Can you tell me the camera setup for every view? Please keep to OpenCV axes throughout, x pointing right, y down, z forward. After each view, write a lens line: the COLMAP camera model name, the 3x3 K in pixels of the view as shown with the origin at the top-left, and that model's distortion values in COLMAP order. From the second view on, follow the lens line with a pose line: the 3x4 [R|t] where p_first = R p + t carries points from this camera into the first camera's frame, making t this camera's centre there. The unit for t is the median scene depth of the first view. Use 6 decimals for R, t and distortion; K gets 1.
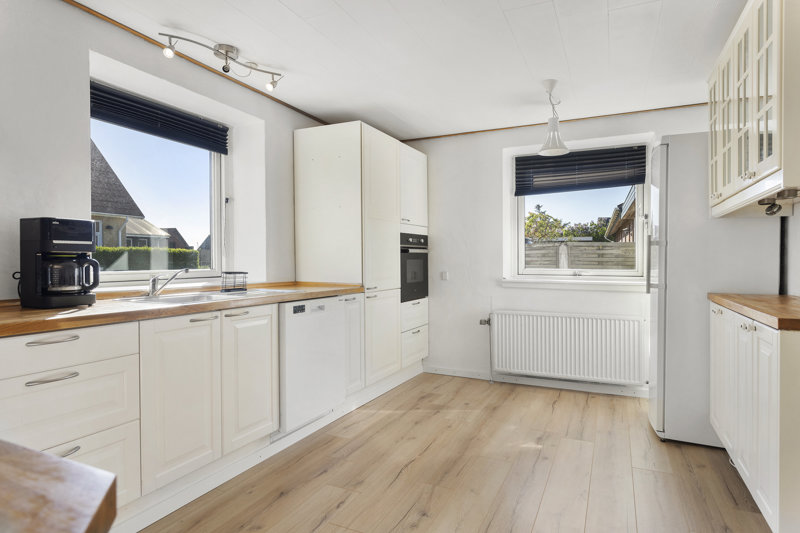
lens RADIAL K [[454.4, 0, 394.3], [0, 454.4, 262.5], [0, 0, 1]] dist [0.000025, 0.000178]
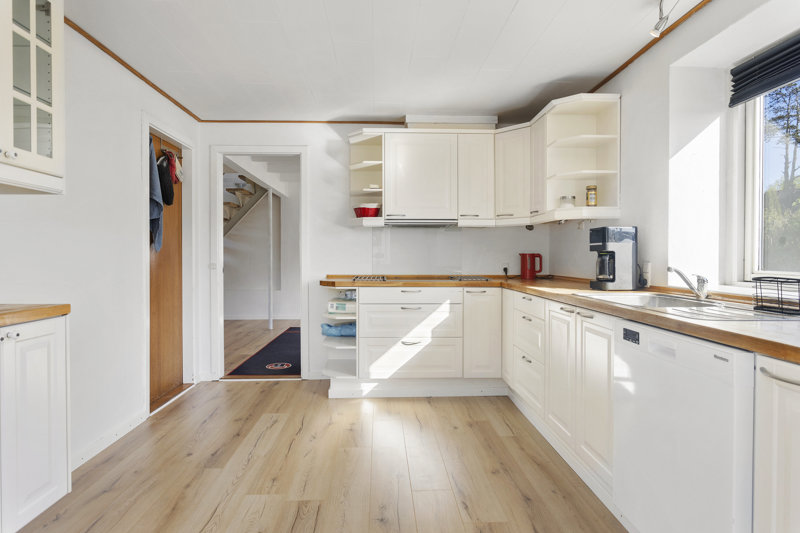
lens RADIAL K [[454.4, 0, 393.8], [0, 454.4, 262.4], [0, 0, 1]] dist [0.000025, 0.000178]
pose [[-0.878820, 0.018801, -0.476783, 0.482505], [0.002618, 0.999398, 0.034584, -0.030478], [0.477146, 0.029145, -0.878340, 1.796420]]
